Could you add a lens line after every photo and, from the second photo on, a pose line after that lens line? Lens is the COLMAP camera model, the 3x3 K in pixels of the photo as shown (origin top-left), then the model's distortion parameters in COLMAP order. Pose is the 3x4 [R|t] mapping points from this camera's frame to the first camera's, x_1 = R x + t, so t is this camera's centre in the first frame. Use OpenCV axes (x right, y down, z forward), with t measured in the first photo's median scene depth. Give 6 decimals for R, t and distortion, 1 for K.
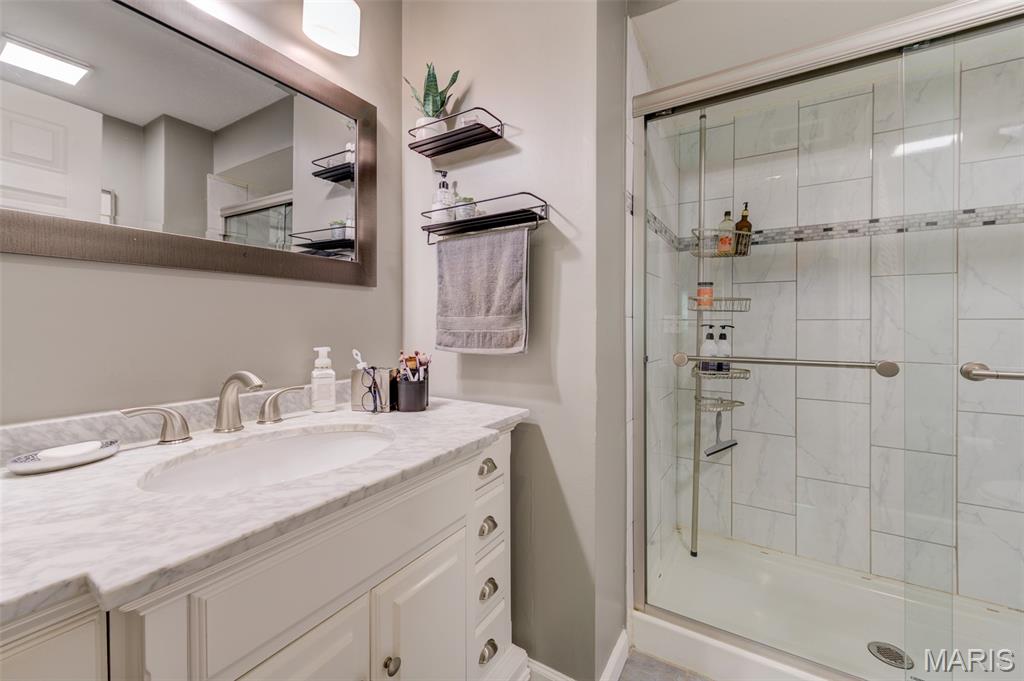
lens RADIAL K [[415.1, 0, 483.4], [0, 415.1, 326.6], [0, 0, 1]] dist [0.008889, -0.002978]
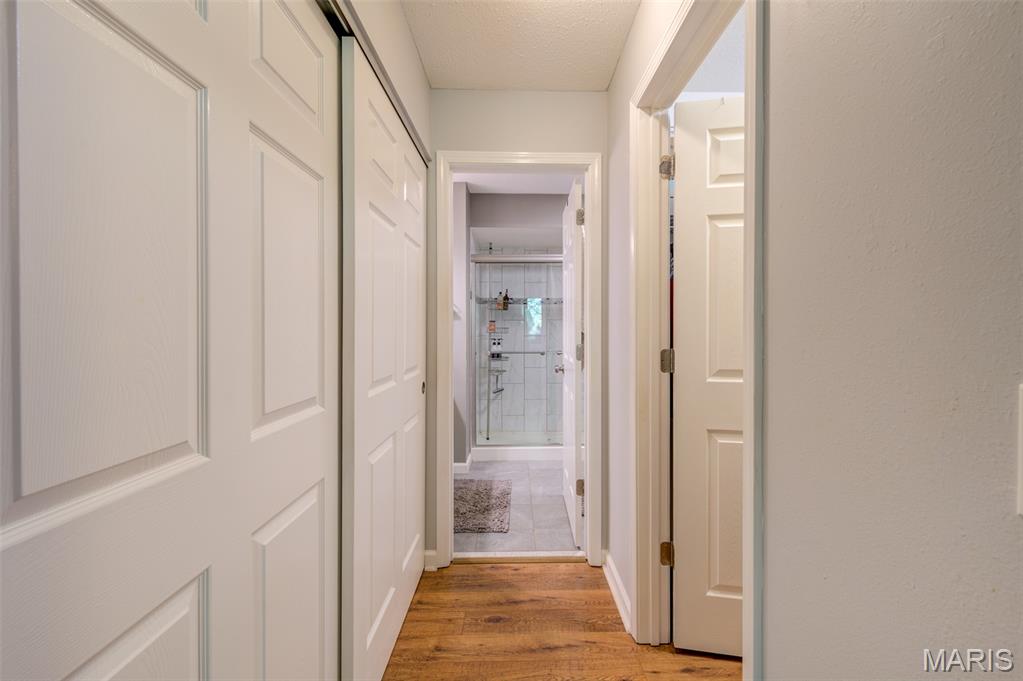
lens RADIAL K [[407.0, 0, 508.6], [0, 407.0, 330.9], [0, 0, 1]] dist [0.007170, -0.002417]
pose [[0.842597, -0.006504, 0.538506, -0.631815], [0.002923, 0.999968, 0.007503, -0.065583], [-0.538537, -0.004748, 0.842589, -0.992226]]
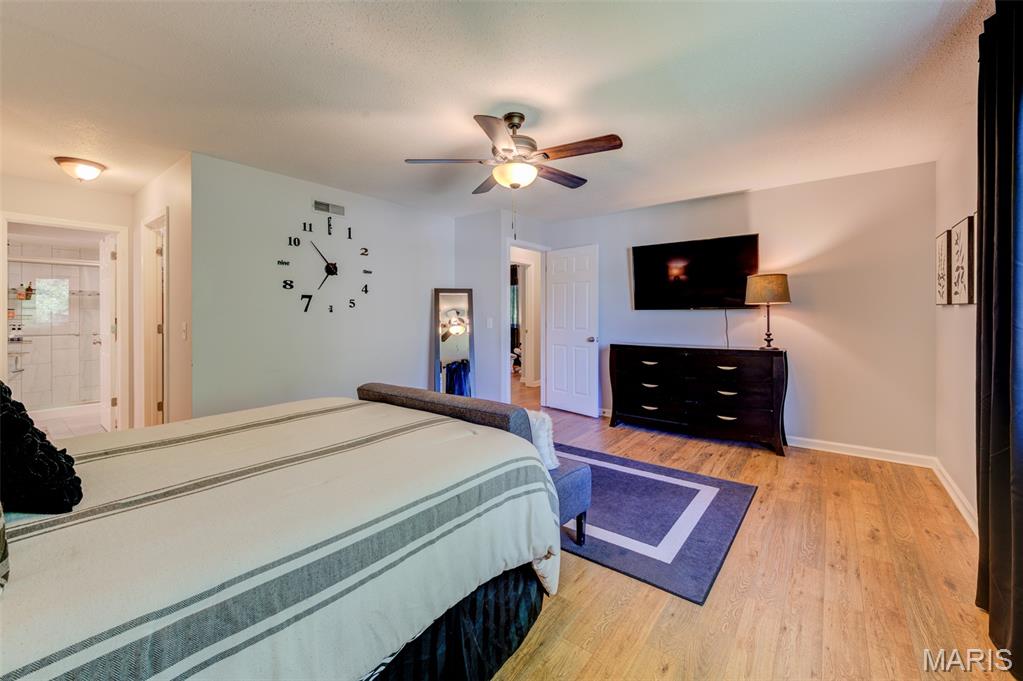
lens RADIAL K [[407.0, 0, 528.6], [0, 407.0, 318.6], [0, 0, 1]] dist [0.007170, -0.002417]
pose [[0.057178, -0.006783, 0.998341, -1.913394], [-0.002612, 0.999972, 0.006943, -0.070377], [-0.998361, -0.003005, 0.057159, -2.489972]]
